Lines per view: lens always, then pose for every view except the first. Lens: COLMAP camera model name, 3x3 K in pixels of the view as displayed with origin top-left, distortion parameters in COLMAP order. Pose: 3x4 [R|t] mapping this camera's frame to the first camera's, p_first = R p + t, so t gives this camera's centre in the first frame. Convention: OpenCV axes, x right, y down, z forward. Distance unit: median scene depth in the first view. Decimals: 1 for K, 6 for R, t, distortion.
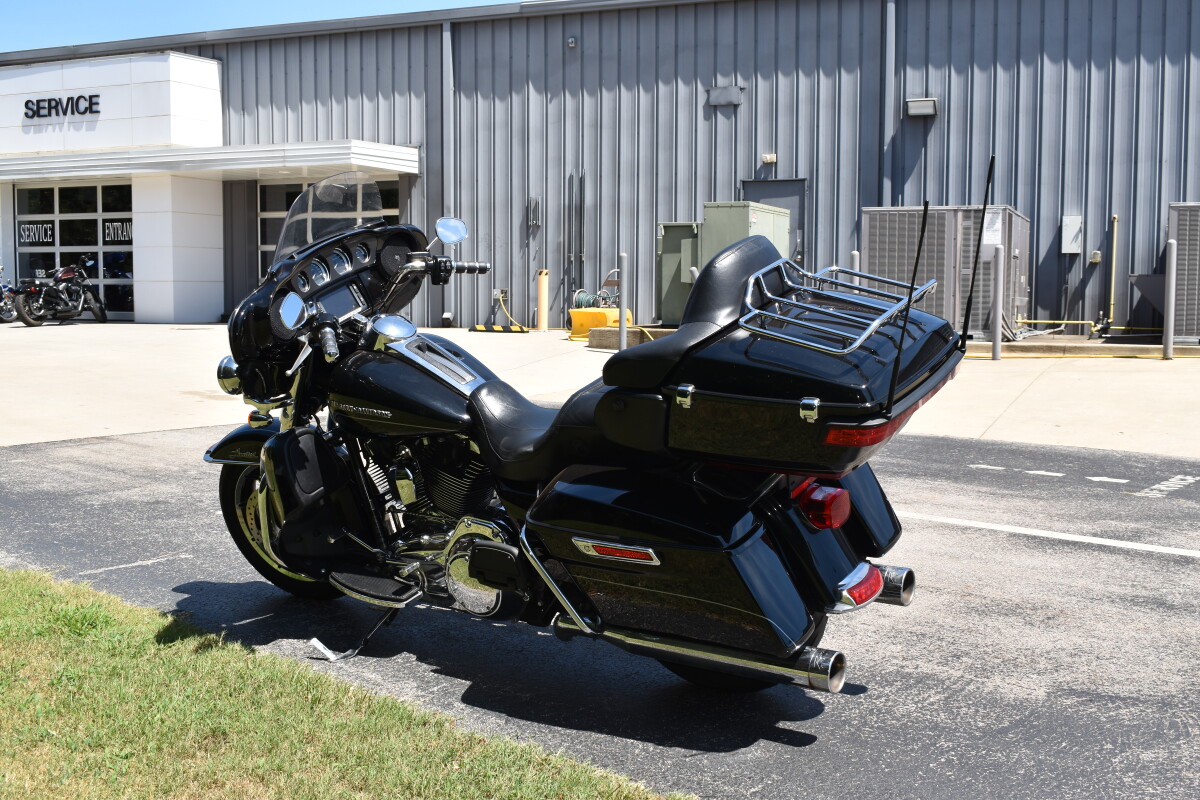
lens RADIAL K [[1328.6, 0, 603.6], [0, 1328.6, 396.4], [0, 0, 1]] dist [-0.069819, 0.000000]
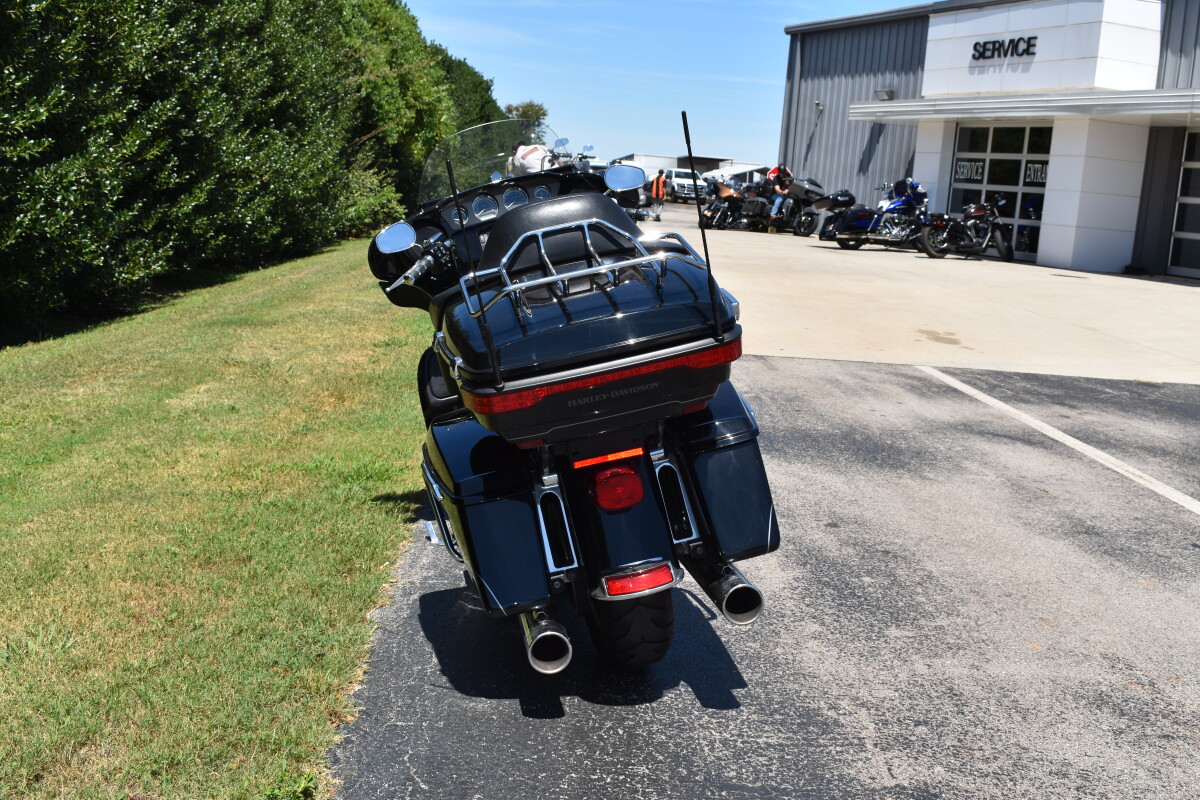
lens RADIAL K [[1328.6, 0, 603.0], [0, 1328.6, 398.1], [0, 0, 1]] dist [-0.069819, 0.000000]
pose [[0.693715, 0.162404, -0.701701, 0.138457], [-0.130379, 0.986467, 0.099415, -0.012170], [0.708351, 0.022521, 0.705501, 0.055877]]
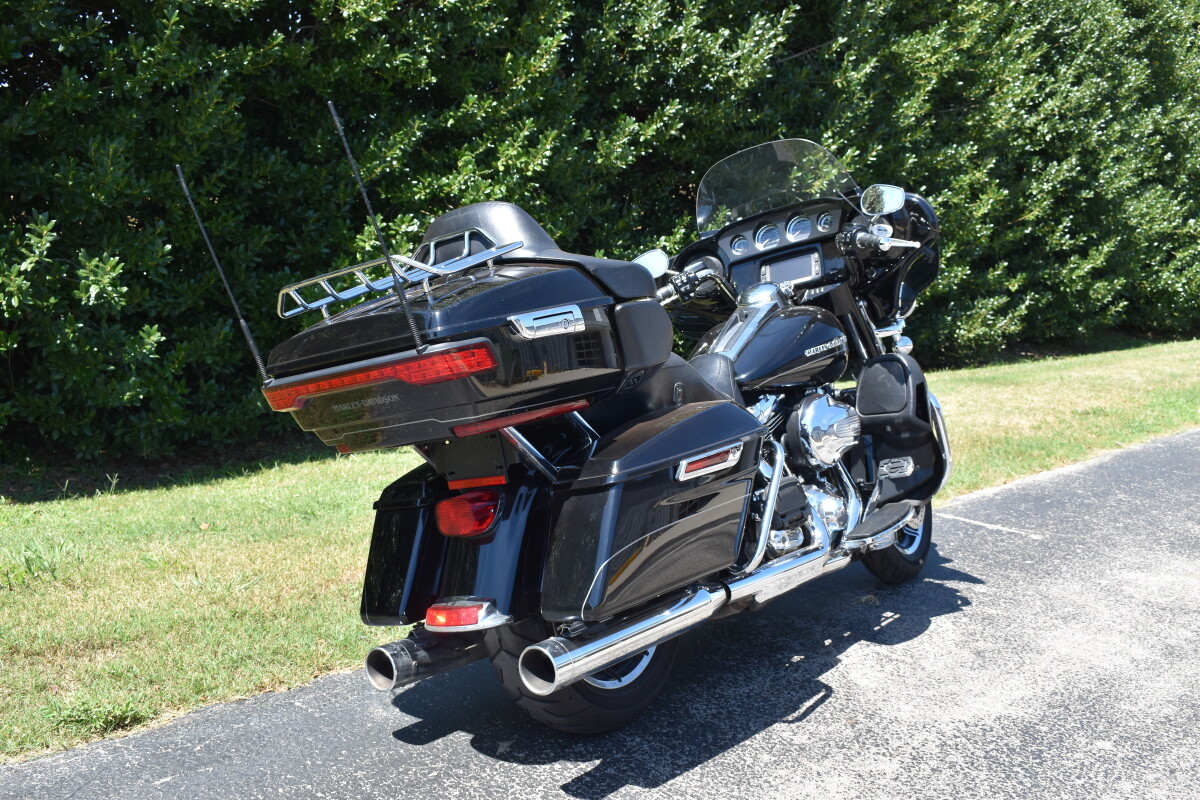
lens RADIAL K [[1328.9, 0, 599.5], [0, 1328.9, 405.9], [0, 0, 1]] dist [-0.066190, 0.000000]
pose [[-0.062462, 0.156937, -0.985631, 0.172979], [-0.133670, 0.977347, 0.164089, -0.024135], [0.989055, 0.141999, -0.040069, 0.189476]]
